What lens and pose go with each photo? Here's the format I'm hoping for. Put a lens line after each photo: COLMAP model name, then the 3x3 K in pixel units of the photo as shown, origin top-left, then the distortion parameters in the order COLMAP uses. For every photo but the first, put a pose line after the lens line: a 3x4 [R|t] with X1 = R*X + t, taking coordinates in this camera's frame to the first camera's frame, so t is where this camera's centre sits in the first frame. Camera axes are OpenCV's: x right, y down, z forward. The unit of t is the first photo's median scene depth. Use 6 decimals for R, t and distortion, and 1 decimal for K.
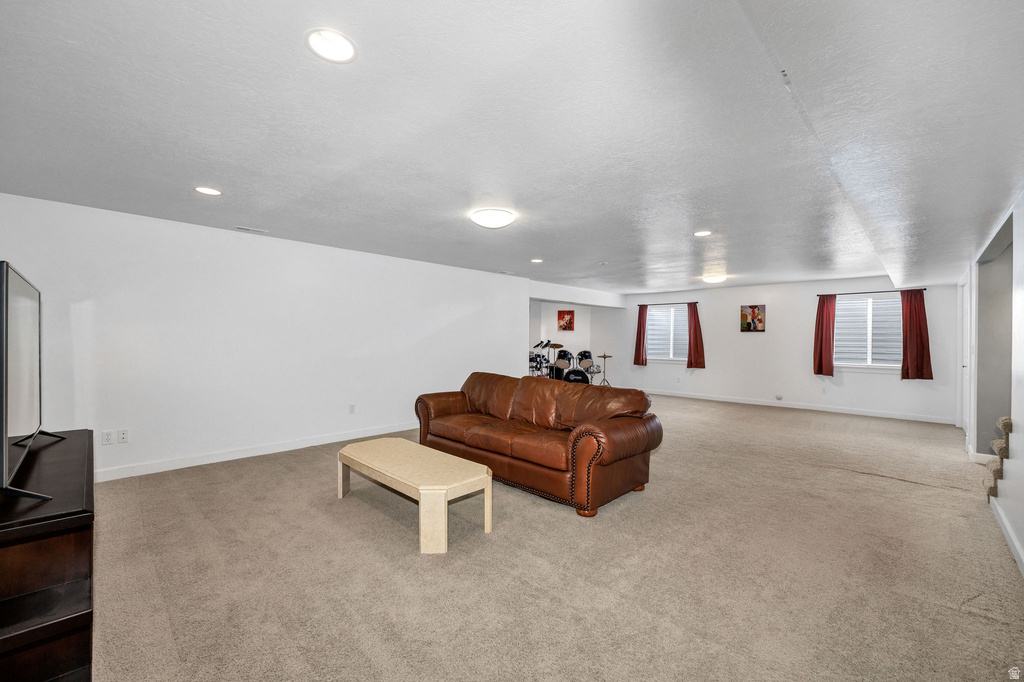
lens RADIAL K [[421.7, 0, 512.0], [0, 421.7, 341.0], [0, 0, 1]] dist [0.000074, 0.000016]
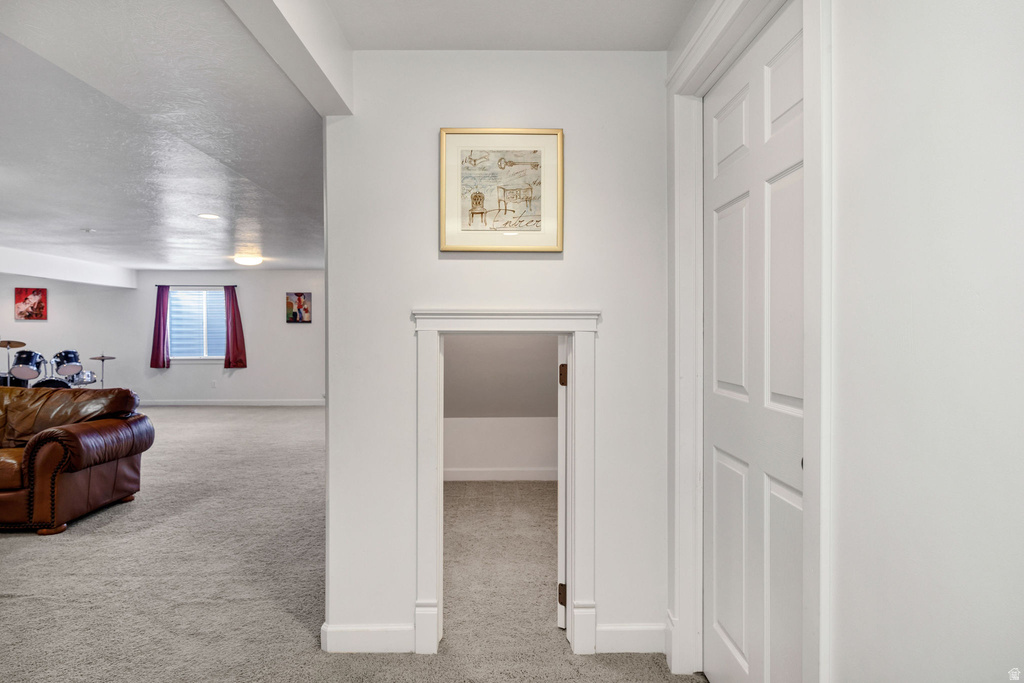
lens RADIAL K [[614.1, 0, 512.0], [0, 614.1, 341.5], [0, 0, 1]] dist [-0.002390, 0.000083]
pose [[0.709178, -0.018270, 0.704792, -0.011863], [0.010798, 0.999828, 0.015052, 0.002041], [-0.704947, -0.003064, 0.709254, -0.193101]]
